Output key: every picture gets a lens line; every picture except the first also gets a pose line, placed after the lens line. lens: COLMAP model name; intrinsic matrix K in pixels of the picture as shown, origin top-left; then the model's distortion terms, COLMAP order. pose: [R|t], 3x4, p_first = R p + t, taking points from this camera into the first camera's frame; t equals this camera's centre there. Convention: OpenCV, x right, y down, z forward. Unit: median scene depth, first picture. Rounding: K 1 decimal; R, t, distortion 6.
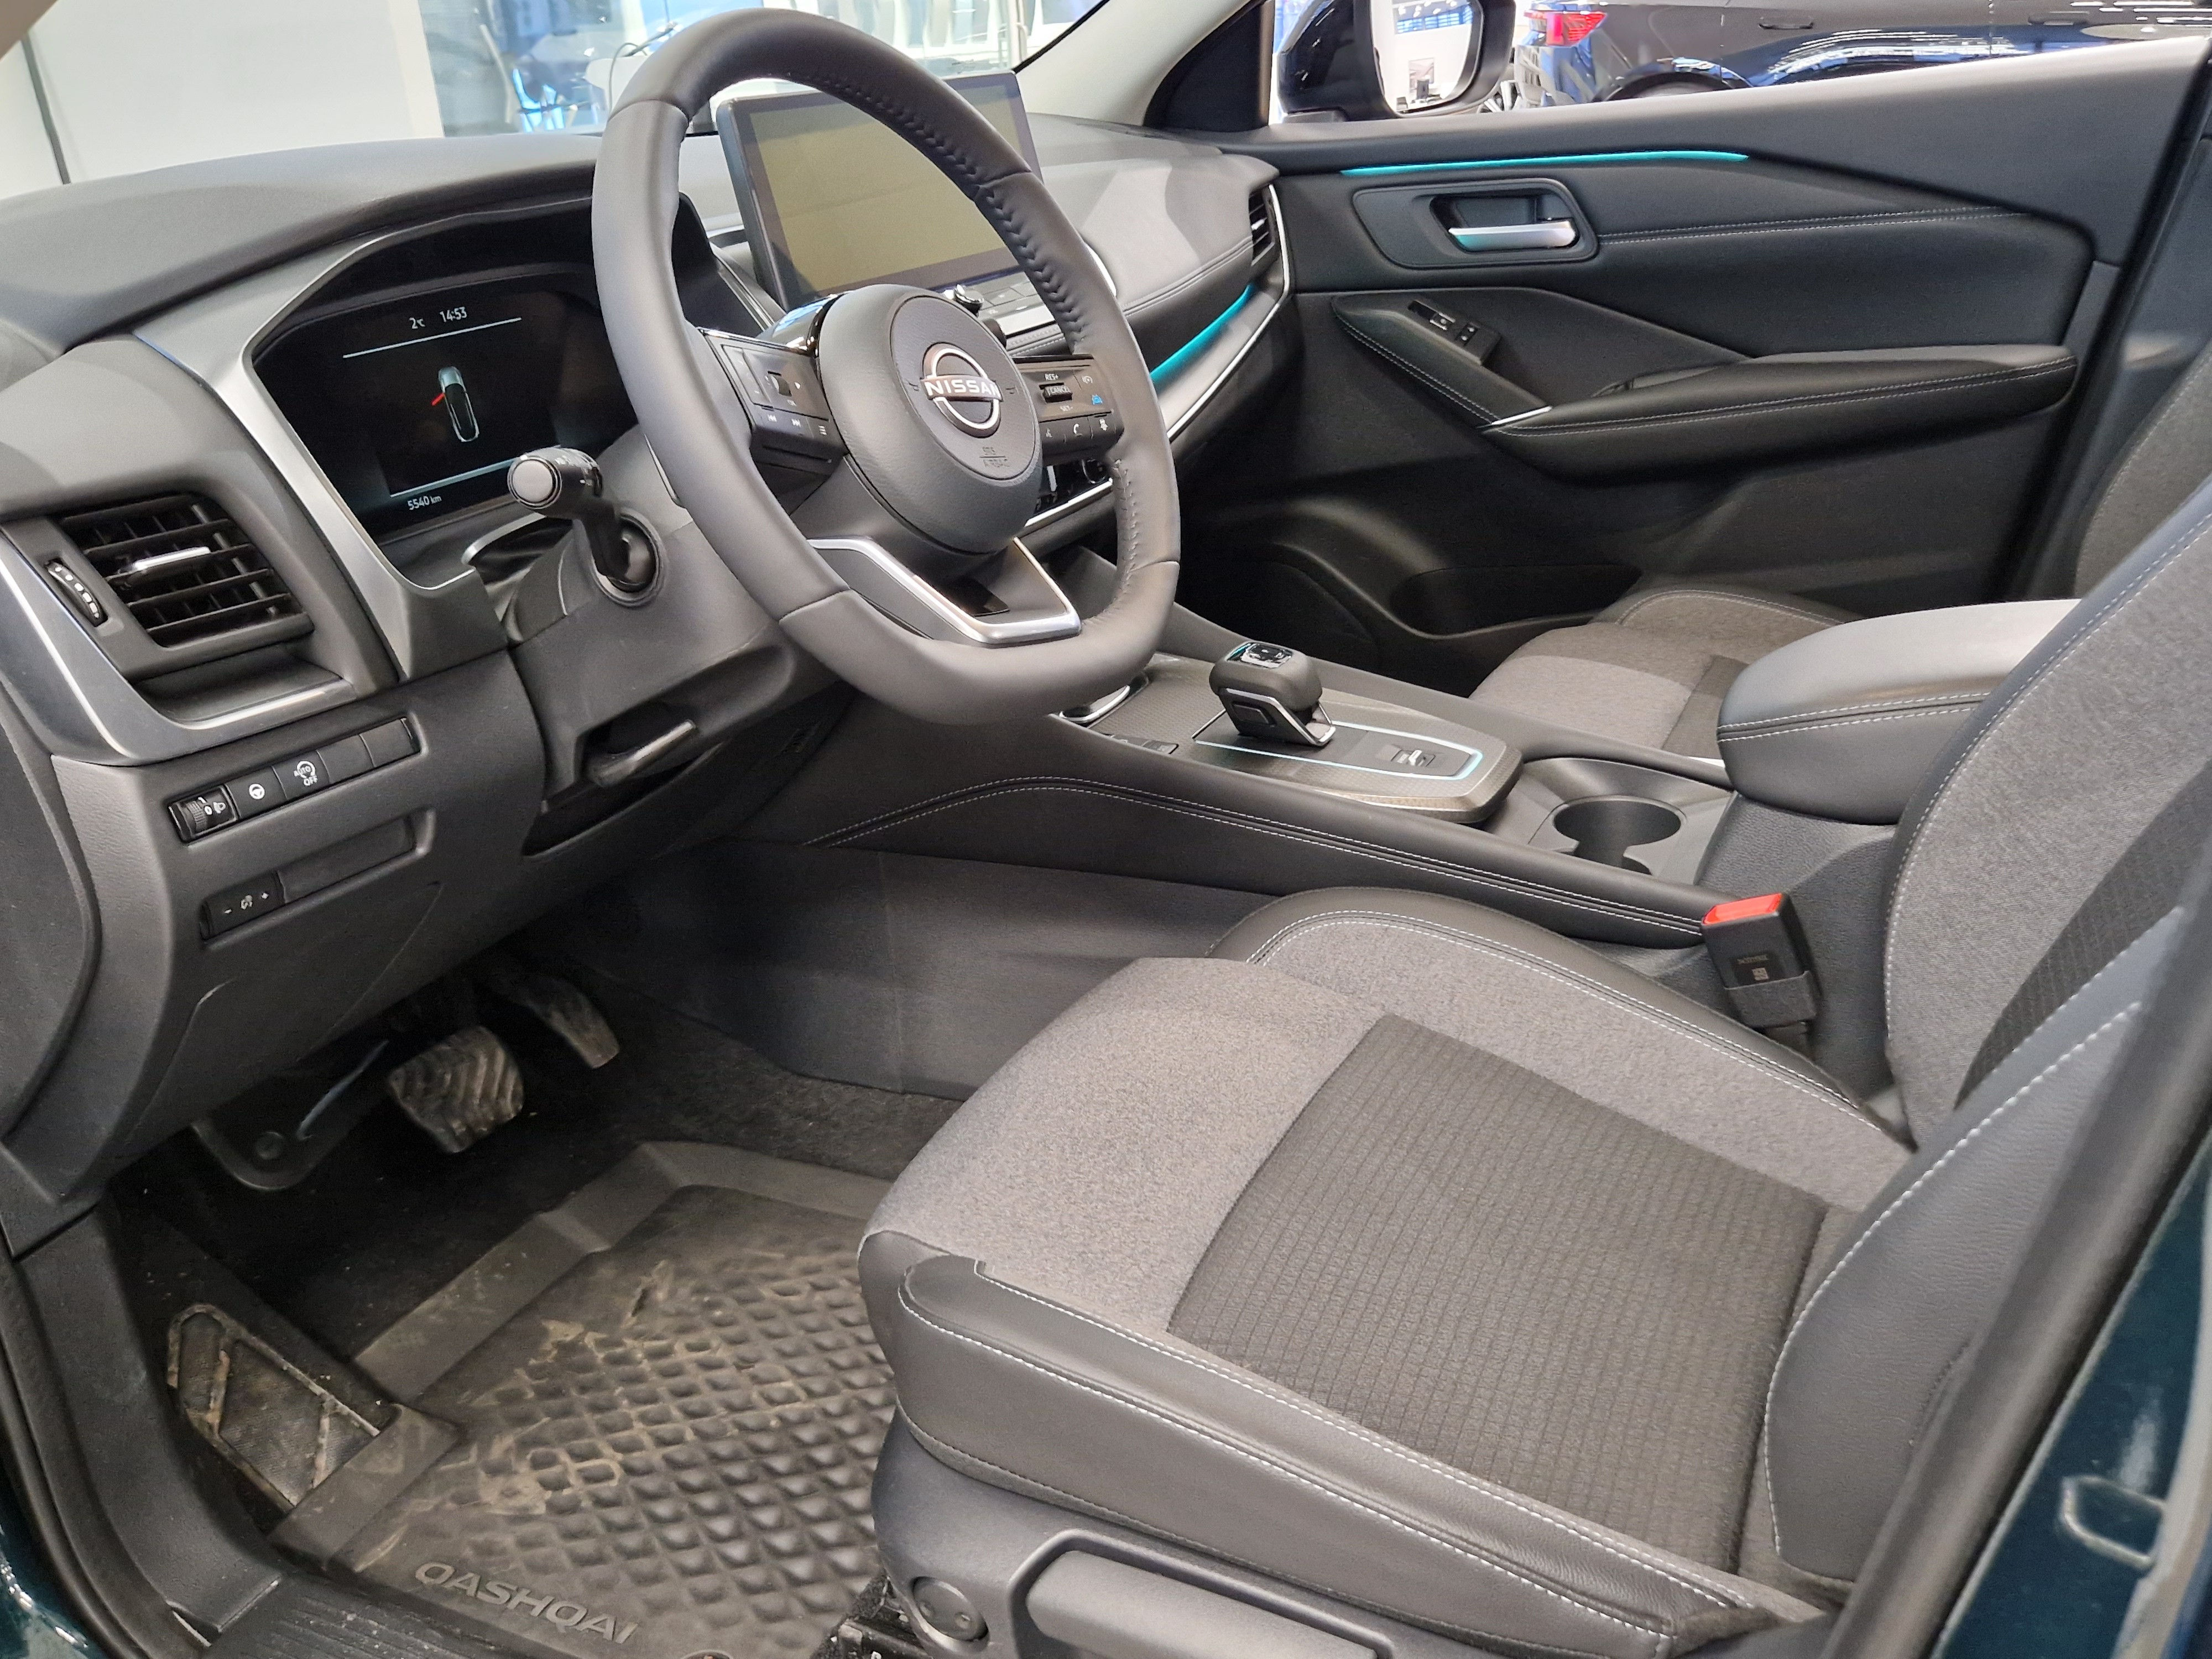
lens RADIAL K [[1831.6, 0, 1106.0], [0, 1831.6, 829.5], [0, 0, 1]] dist [0.029623, 0.000681]
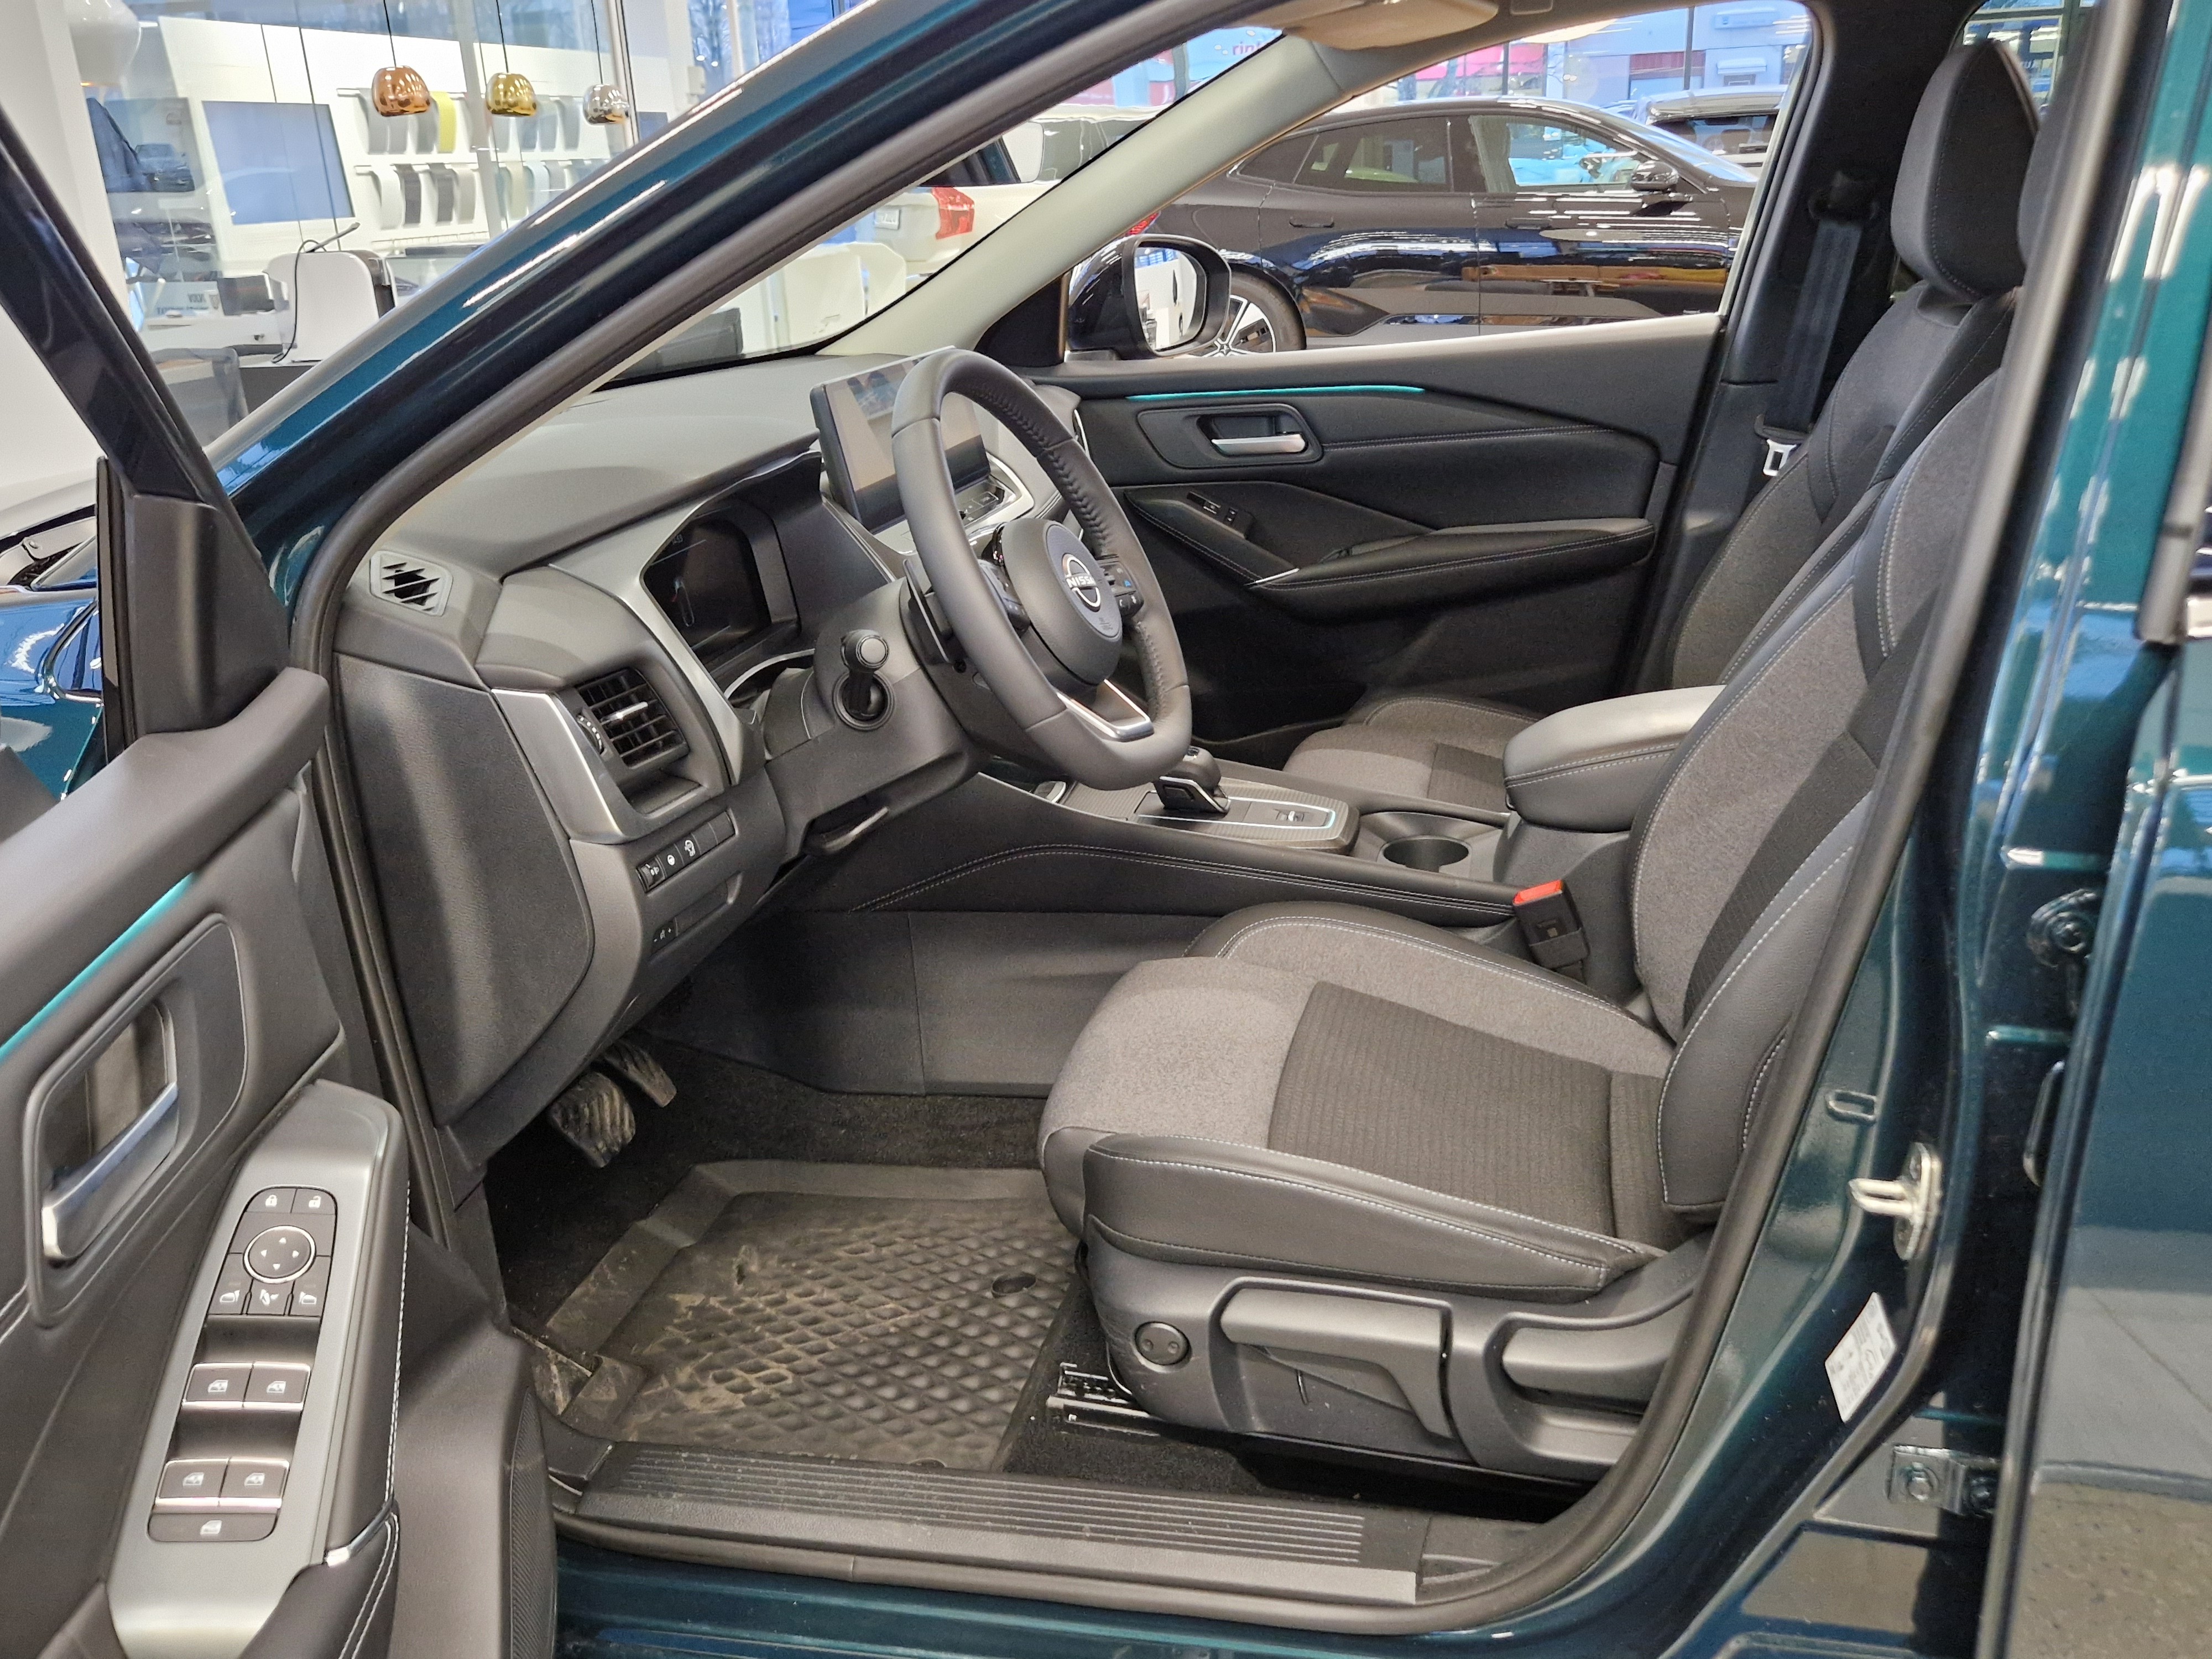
lens RADIAL K [[1743.9, 0, 1106.0], [0, 1743.9, 829.5], [0, 0, 1]] dist [-0.000152, 0.128186]
pose [[0.975763, -0.061868, 0.209904, -0.267141], [0.076738, 0.995030, -0.063450, 0.047489], [-0.204935, 0.078020, 0.975661, -0.311891]]
